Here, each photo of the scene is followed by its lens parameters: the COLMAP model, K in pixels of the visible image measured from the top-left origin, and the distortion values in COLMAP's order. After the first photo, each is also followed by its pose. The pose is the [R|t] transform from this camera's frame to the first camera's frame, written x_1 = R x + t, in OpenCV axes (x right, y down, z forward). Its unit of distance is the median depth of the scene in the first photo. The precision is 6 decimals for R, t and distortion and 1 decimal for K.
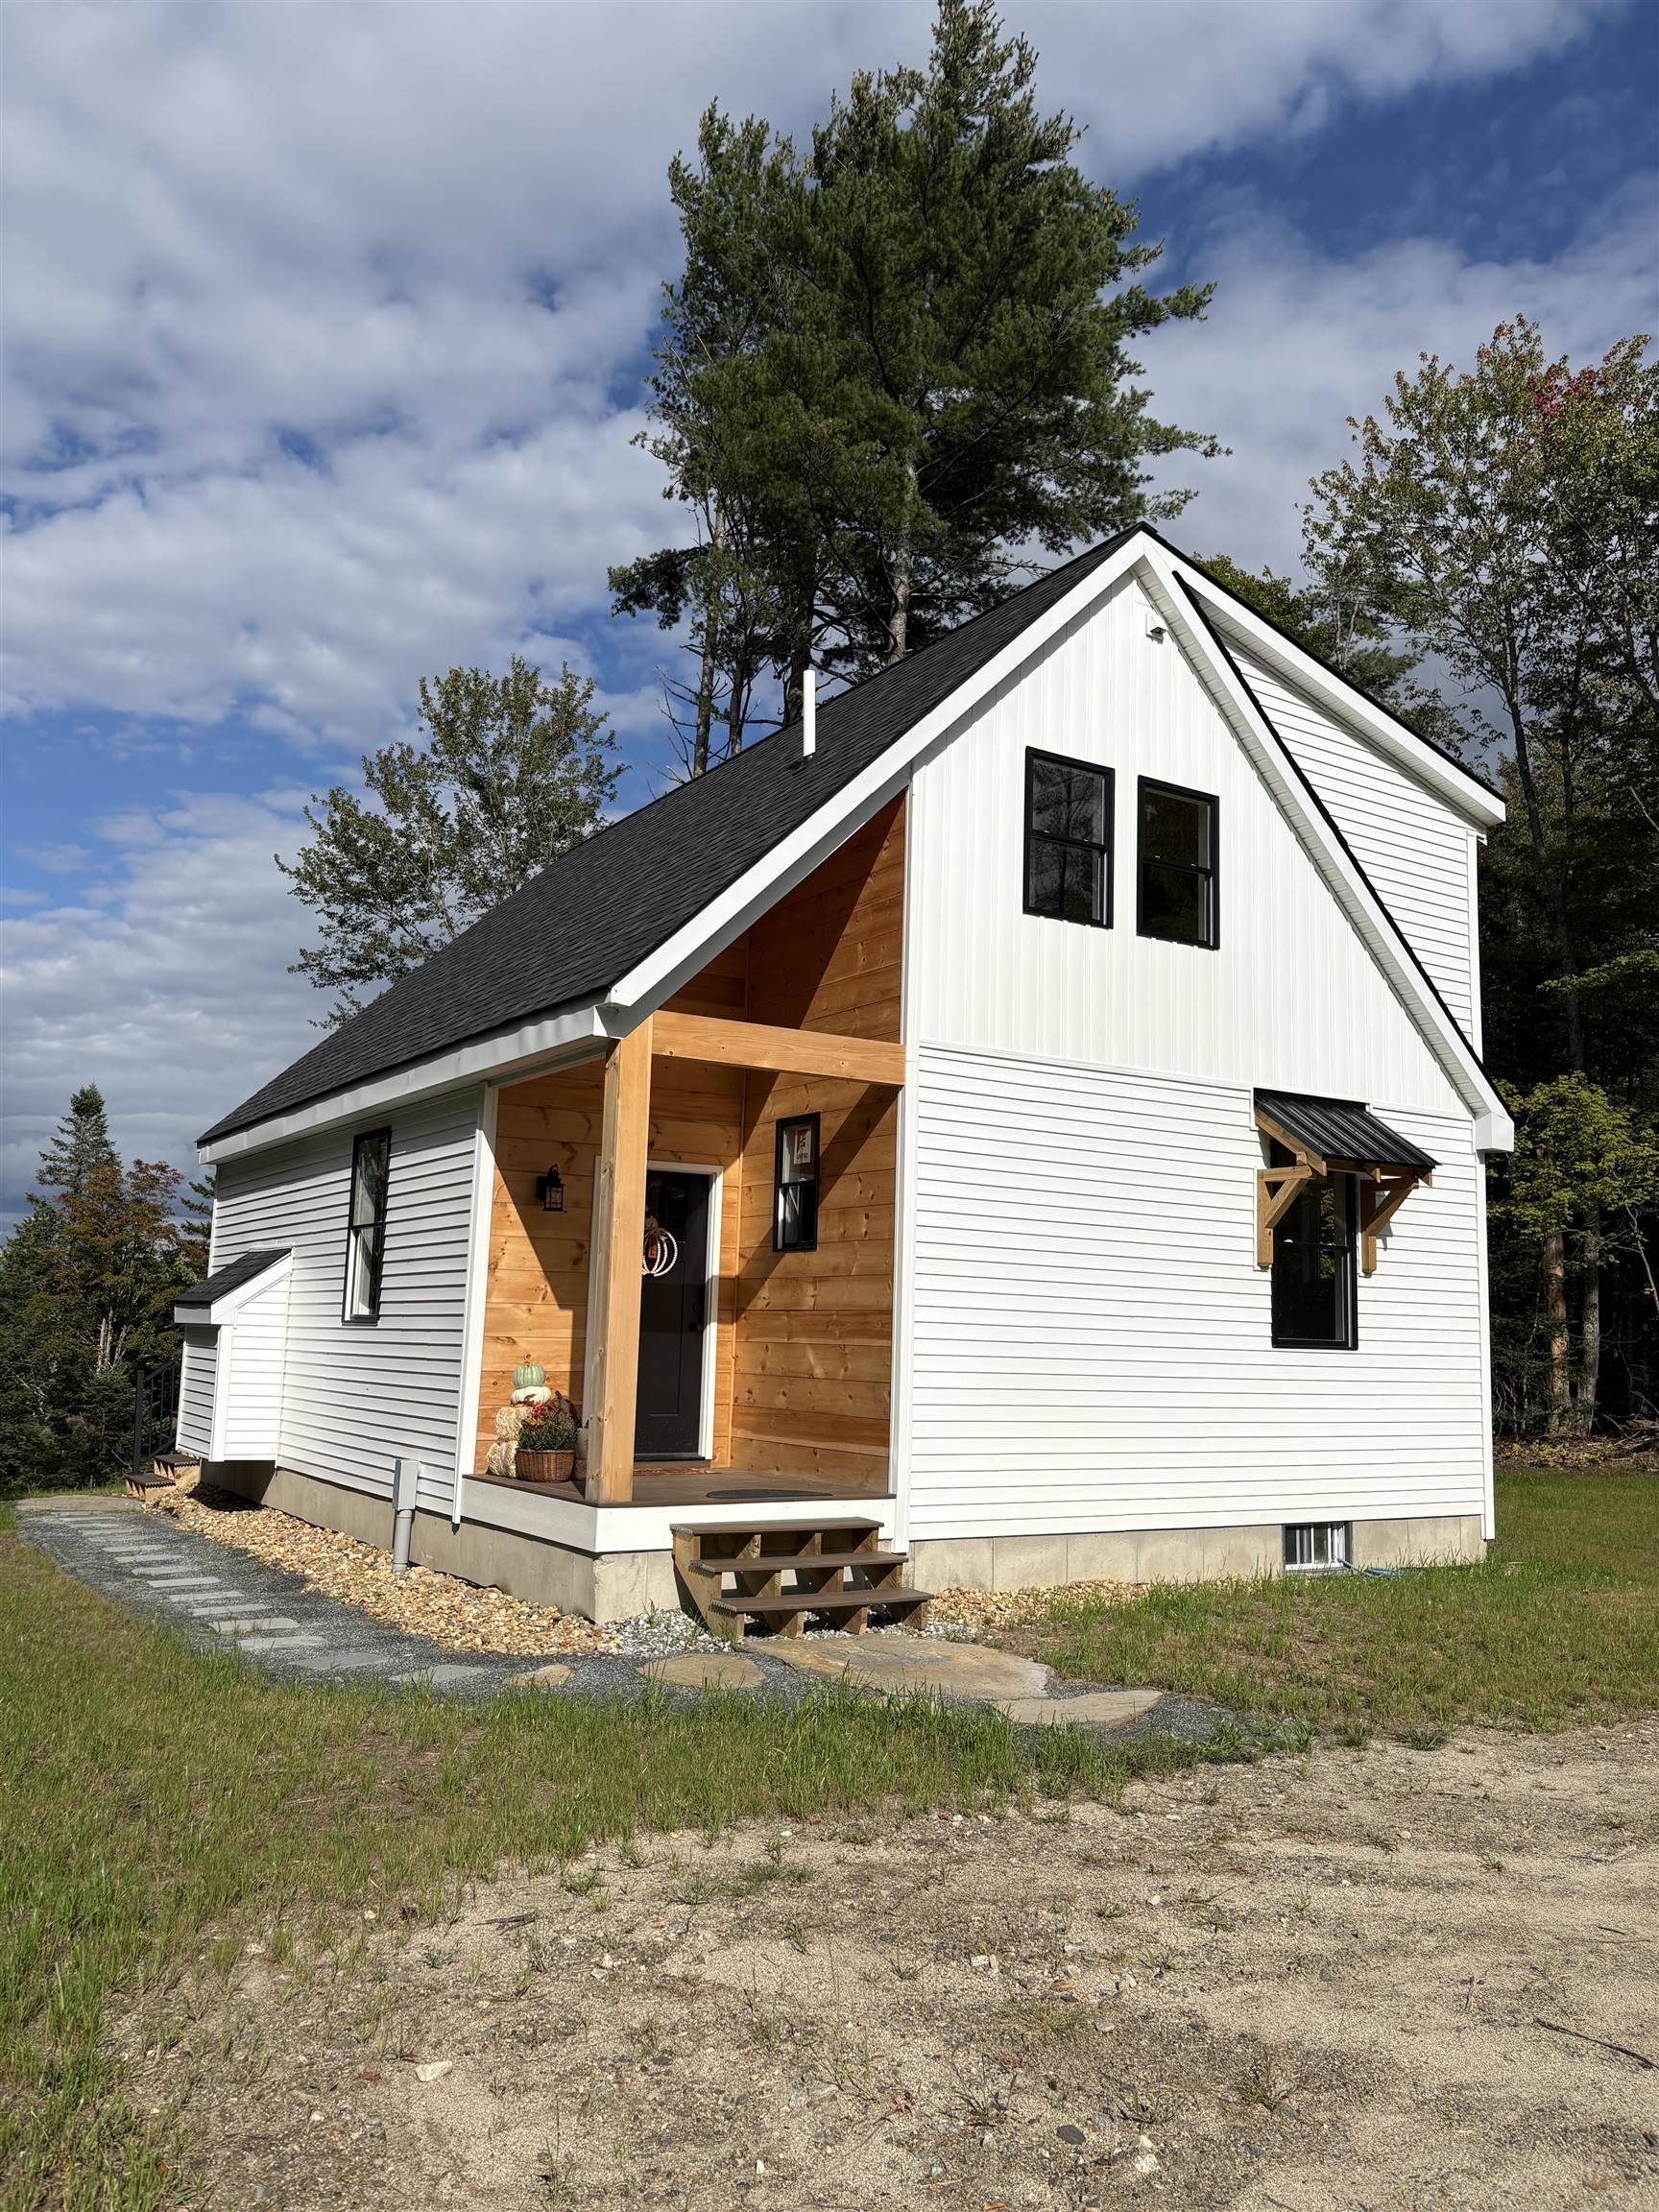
lens RADIAL K [[1673.4, 0, 823.9], [0, 1673.4, 1095.5], [0, 0, 1]] dist [0.060030, -0.057551]
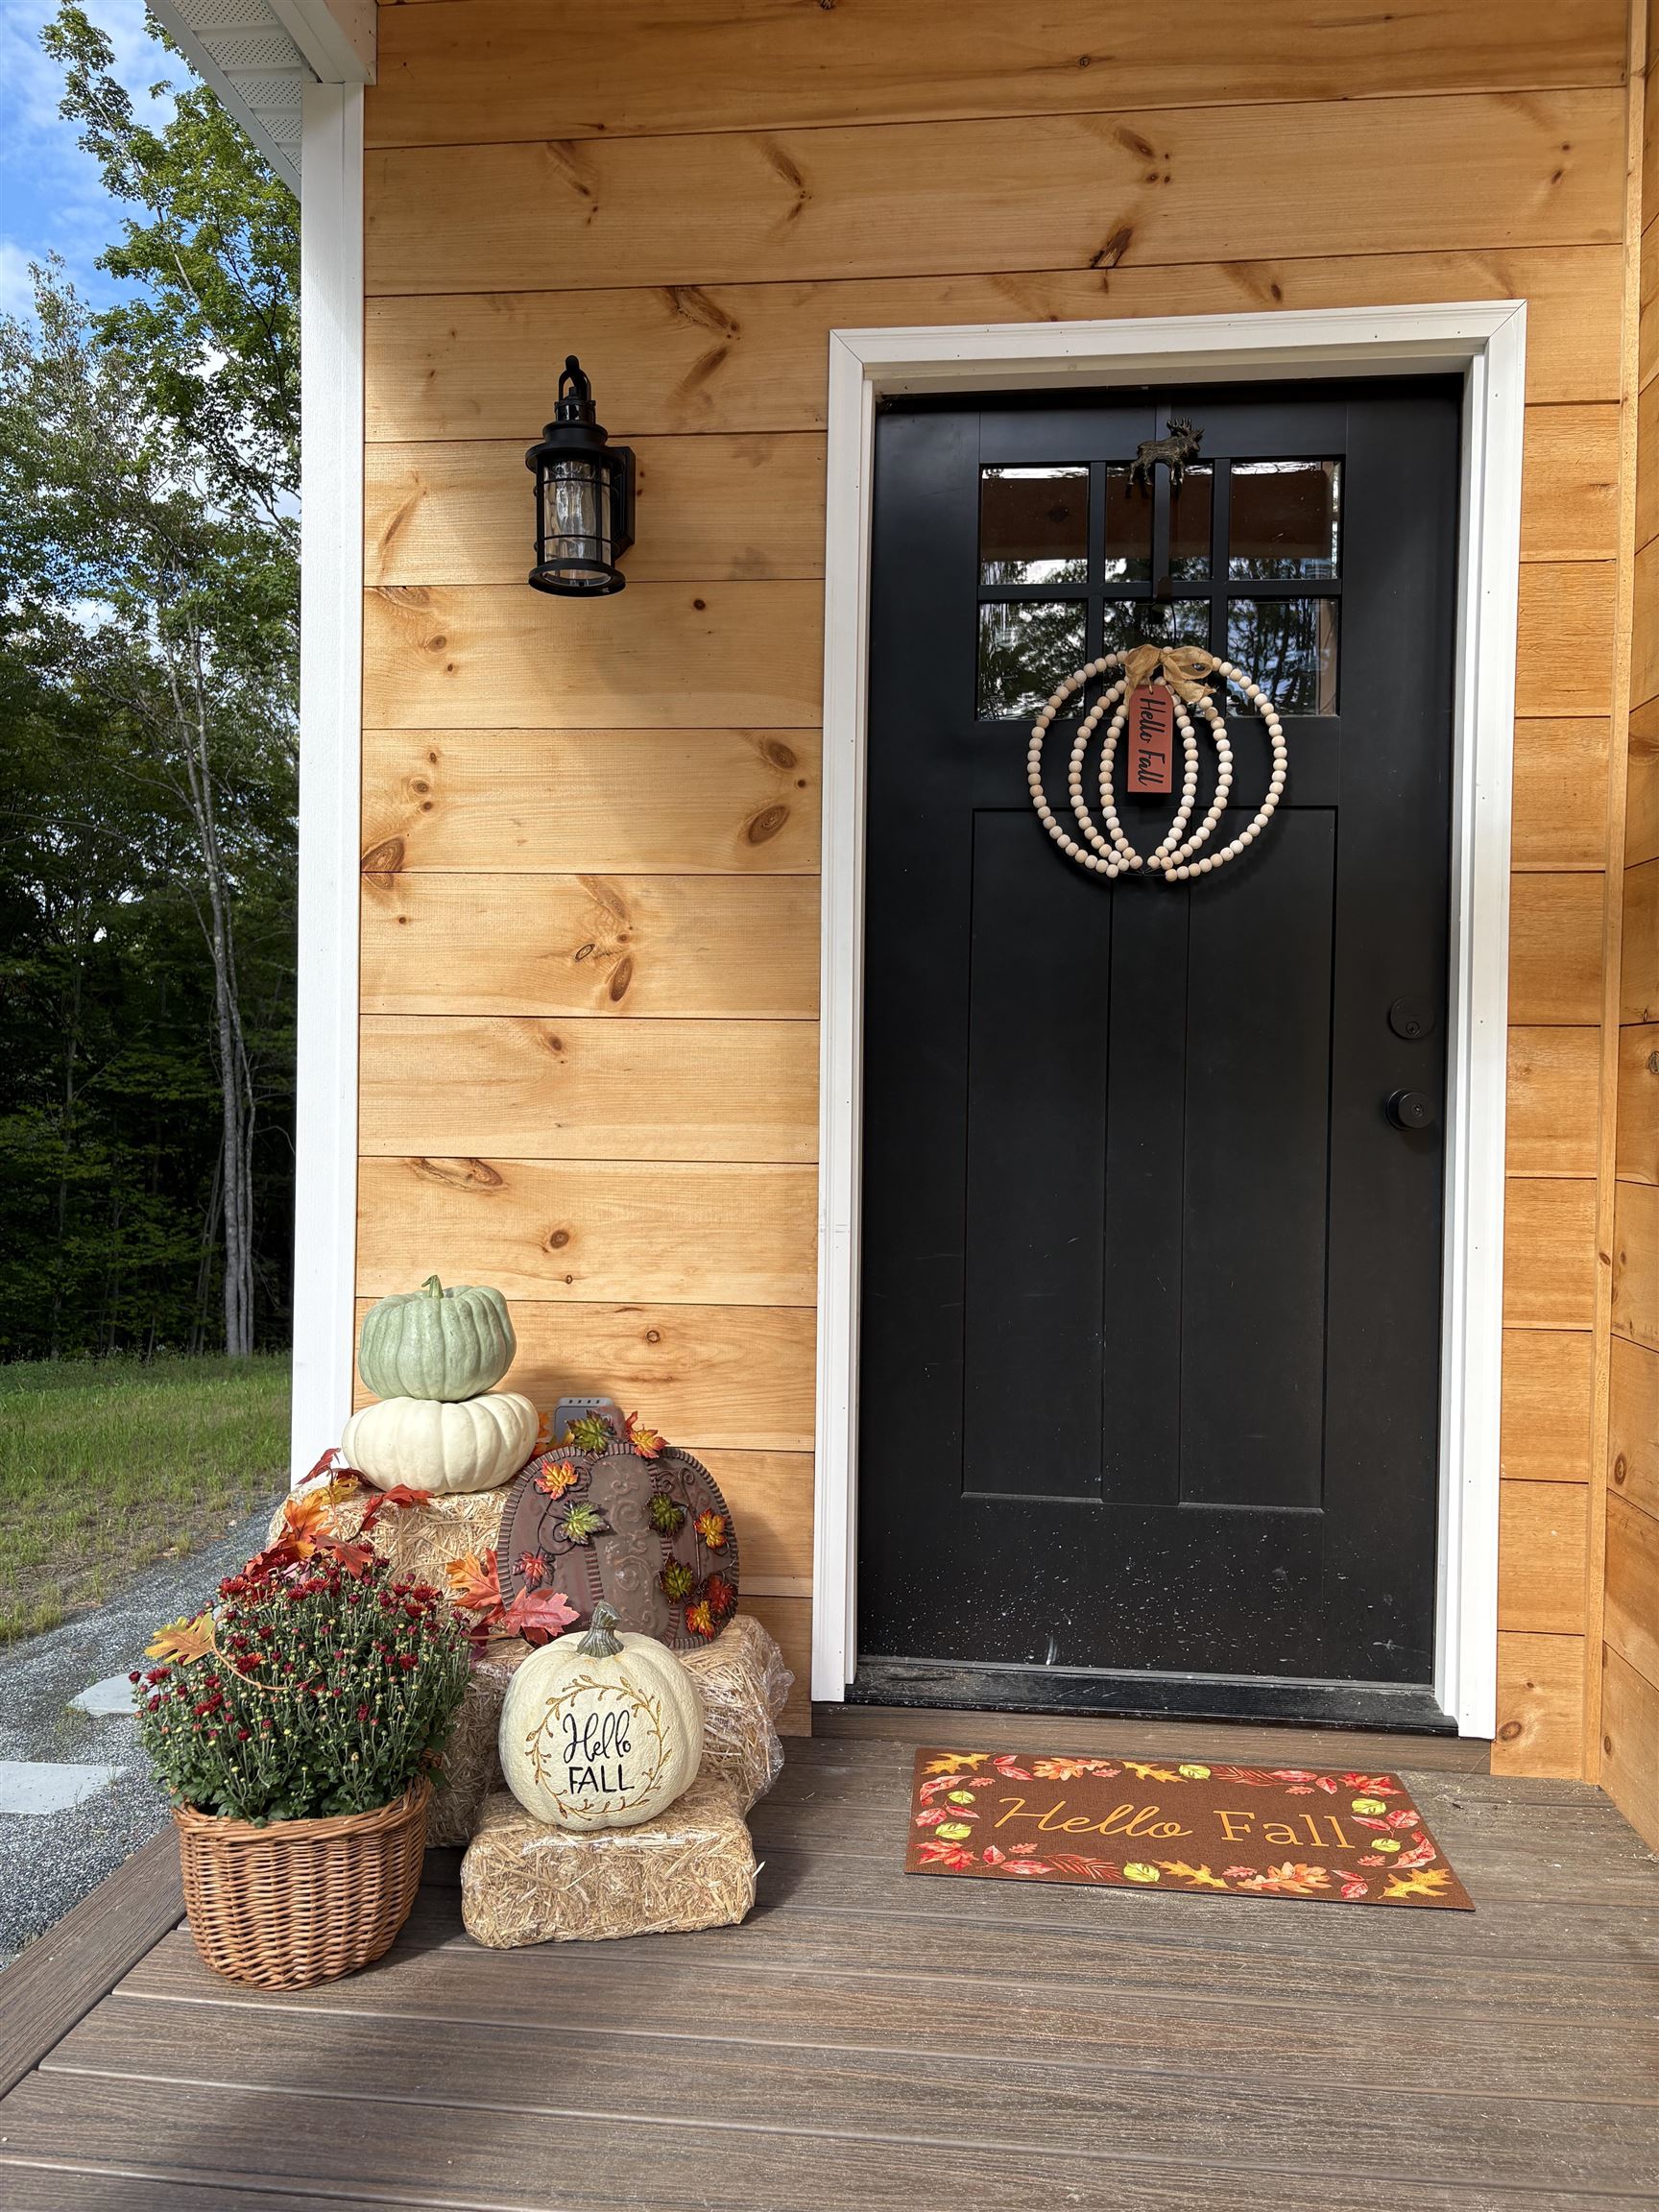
lens RADIAL K [[1673.4, 0, 842.5], [0, 1673.4, 1117.3], [0, 0, 1]] dist [0.060030, -0.057551]
pose [[0.782765, -0.005779, -0.622290, 0.000220], [0.098953, 0.988391, 0.115291, 0.108634], [0.614399, -0.151824, 0.774250, 0.793573]]
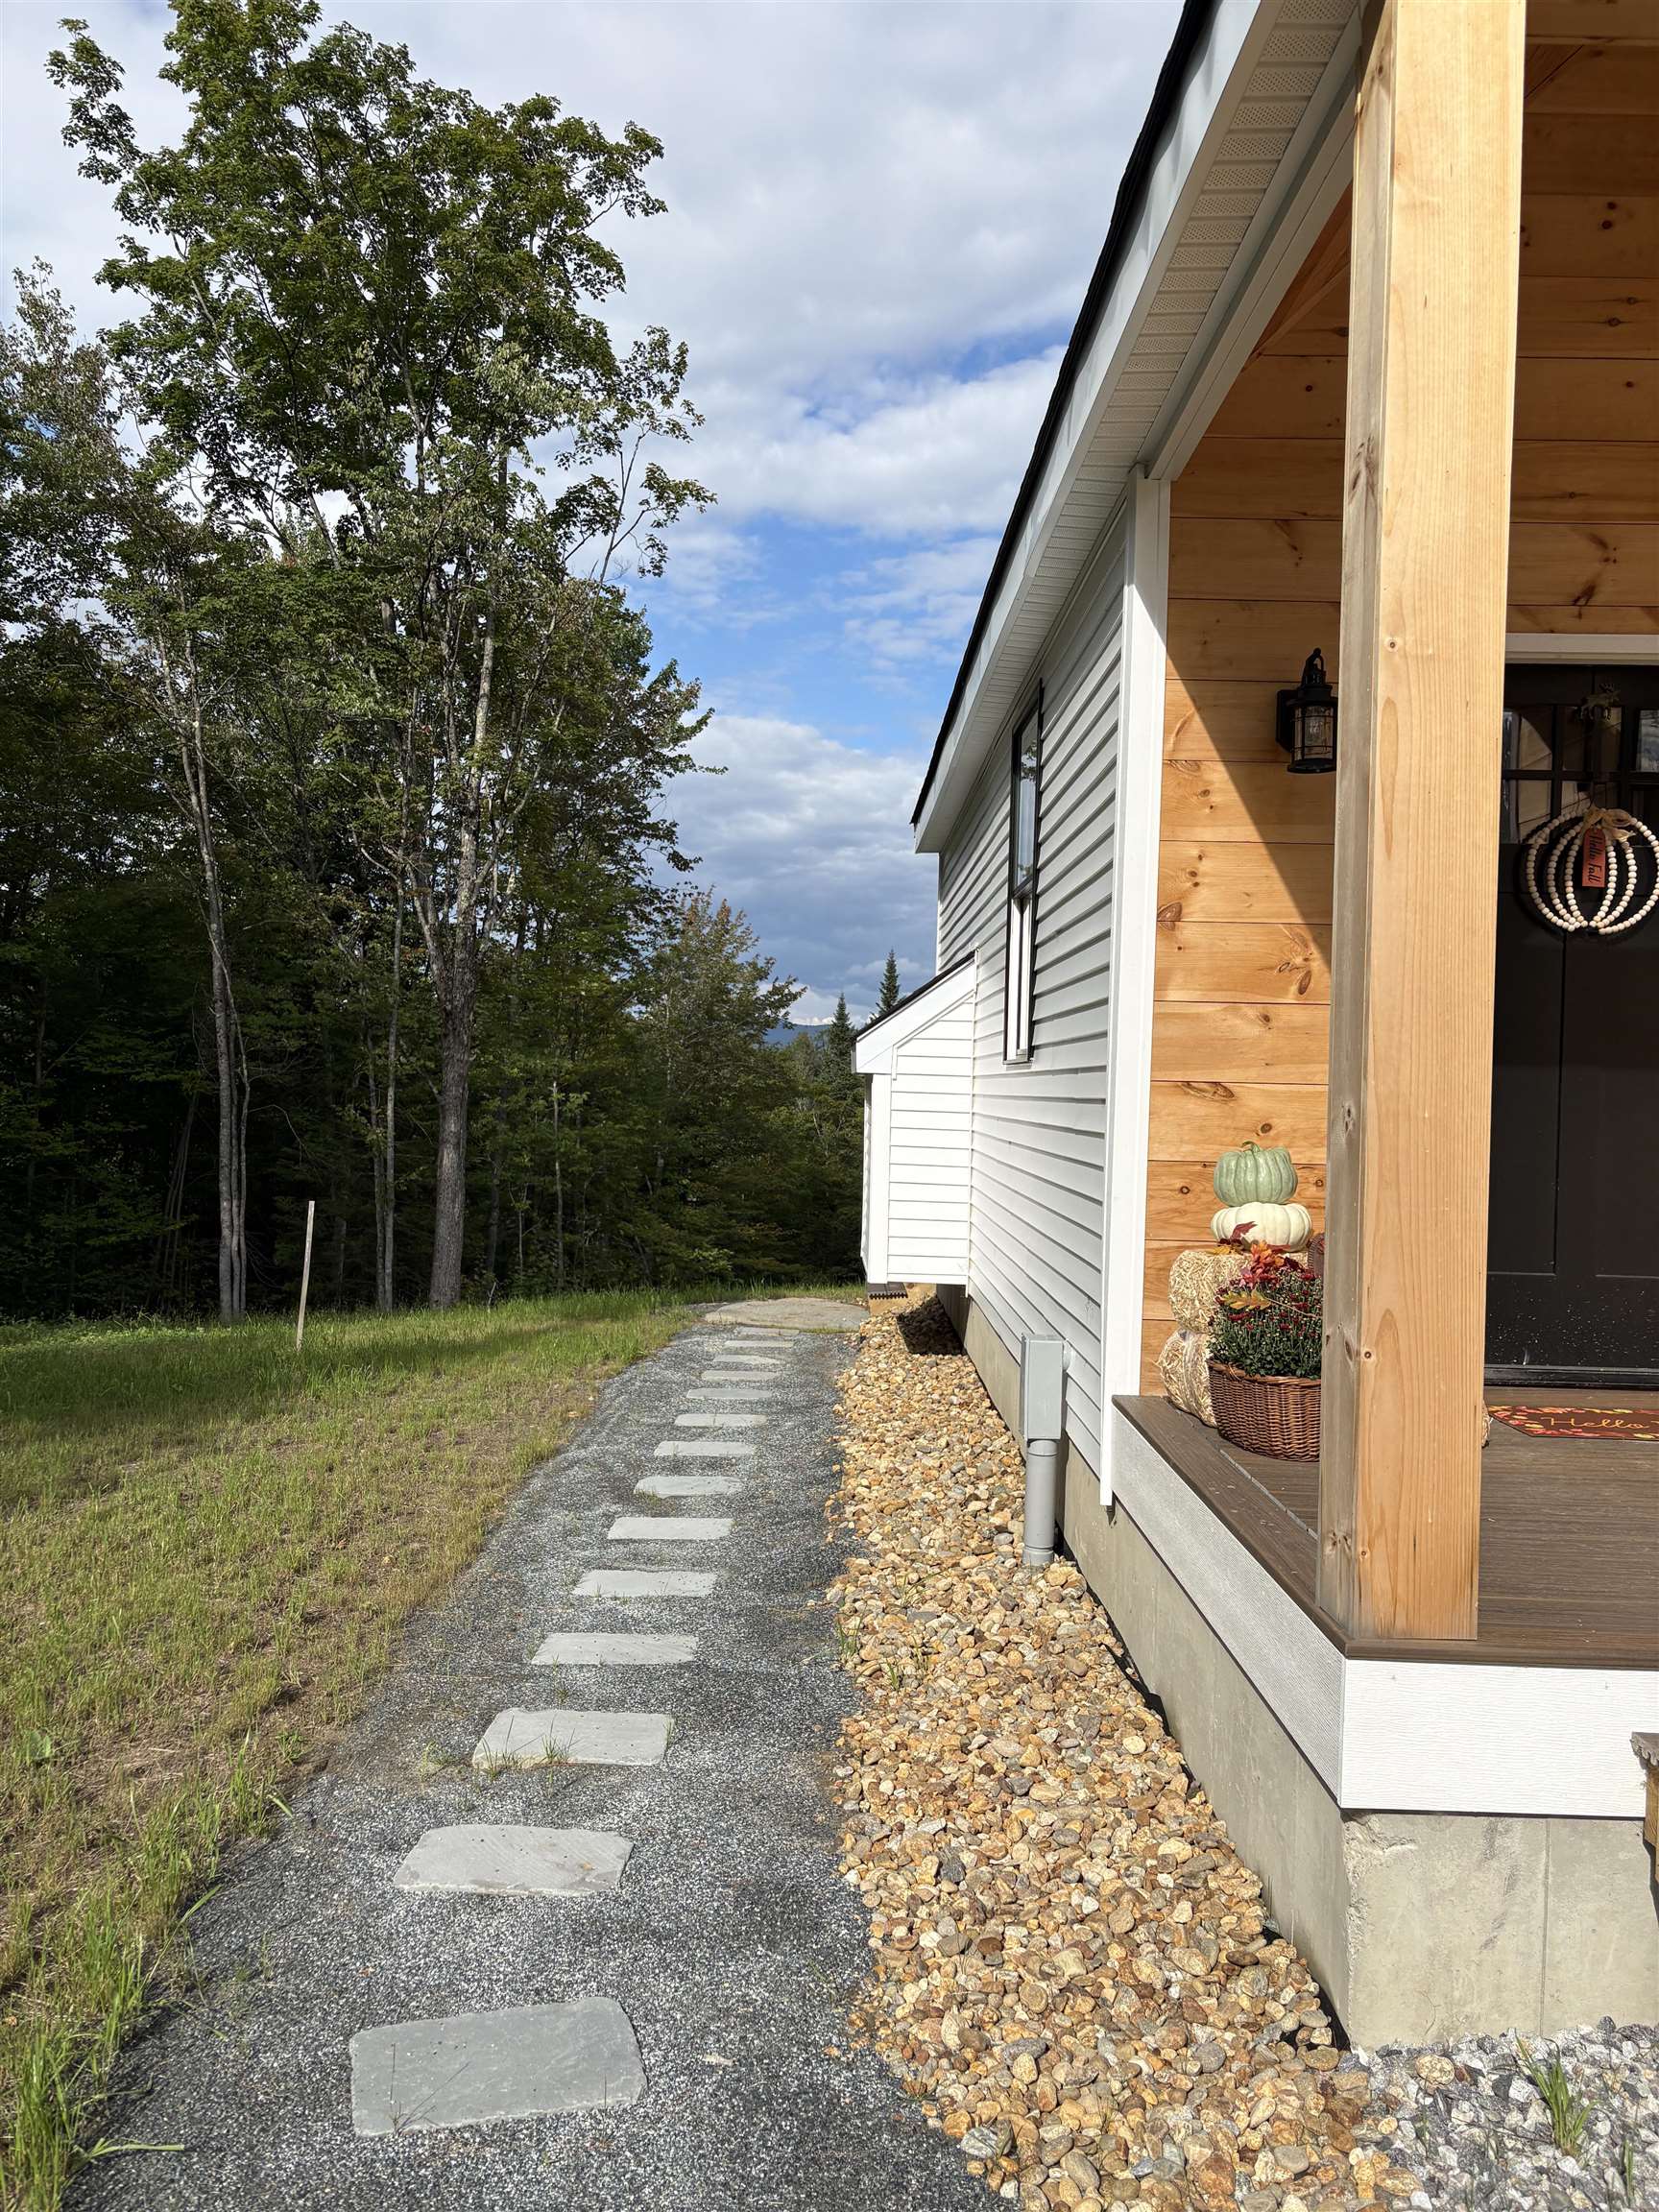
lens RADIAL K [[1673.4, 0, 837.0], [0, 1673.4, 1110.3], [0, 0, 1]] dist [0.060030, -0.057551]
pose [[0.849184, 0.000901, -0.528097, -0.043449], [0.075254, 0.989587, 0.122697, 0.086295], [0.522708, -0.143933, 0.840273, 0.558057]]
